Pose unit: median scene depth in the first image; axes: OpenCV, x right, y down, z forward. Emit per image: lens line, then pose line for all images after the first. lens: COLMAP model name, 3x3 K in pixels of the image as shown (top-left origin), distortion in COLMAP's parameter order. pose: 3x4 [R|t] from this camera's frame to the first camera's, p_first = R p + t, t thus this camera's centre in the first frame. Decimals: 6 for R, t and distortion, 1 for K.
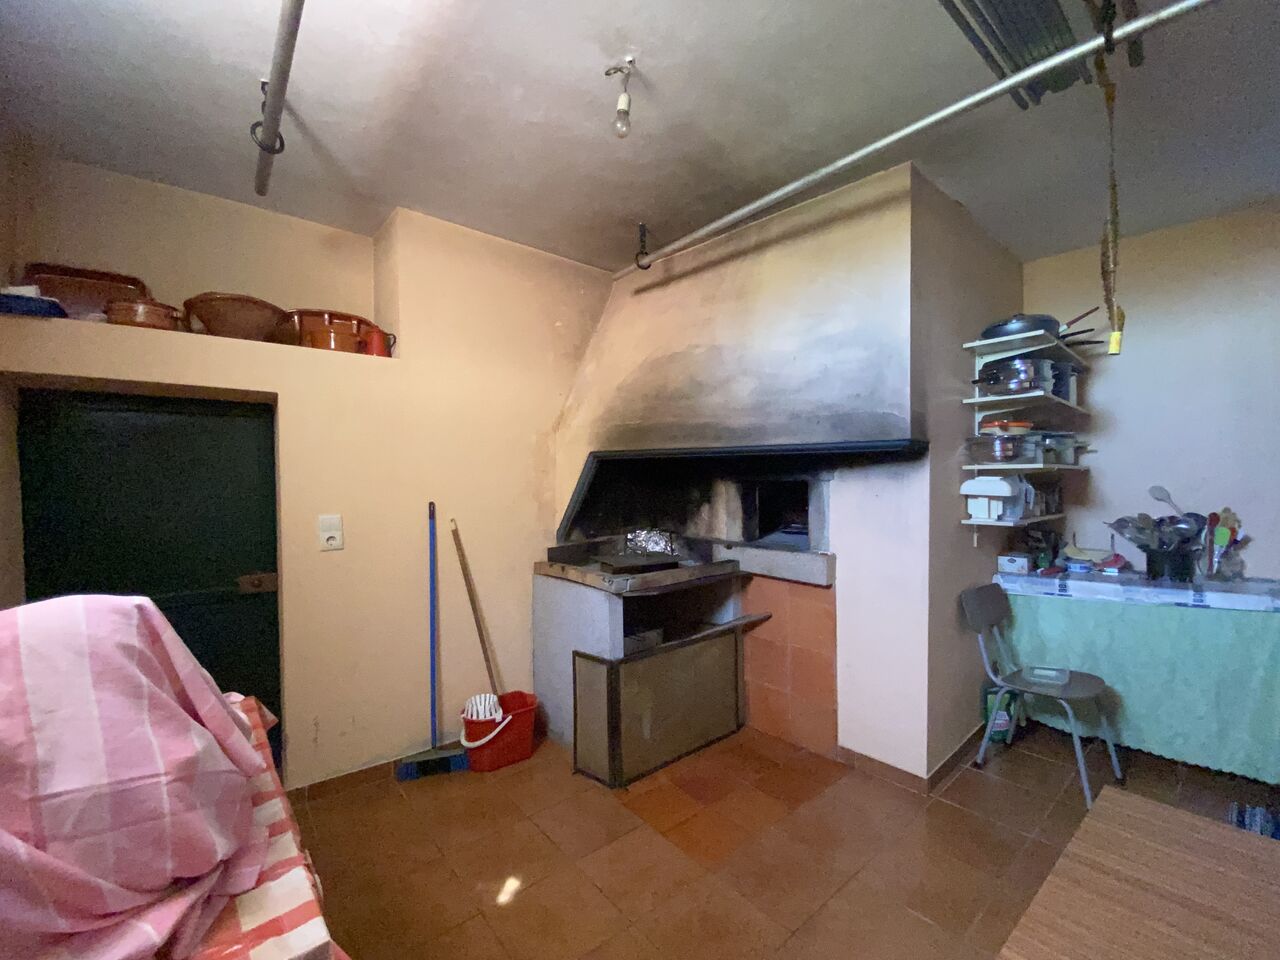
lens RADIAL K [[525.5, 0, 642.7], [0, 525.5, 486.3], [0, 0, 1]] dist [0.025629, -0.022435]
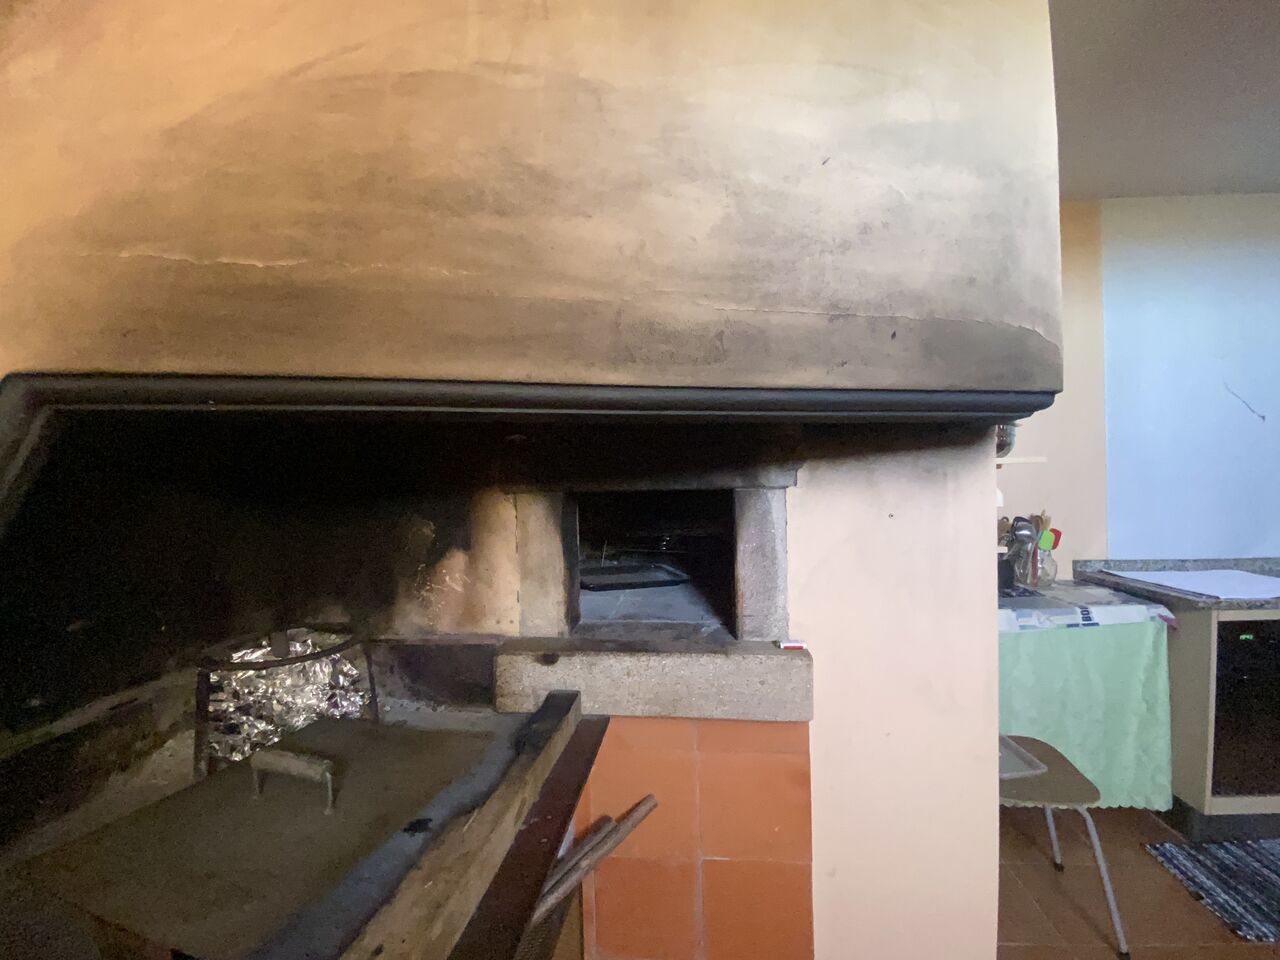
lens RADIAL K [[525.5, 0, 642.7], [0, 525.5, 486.3], [0, 0, 1]] dist [0.025629, -0.022435]
pose [[0.733091, -0.011526, 0.680033, -0.060984], [0.027099, 0.999557, -0.012272, -0.009648], [-0.679590, 0.027424, 0.733079, 0.759124]]
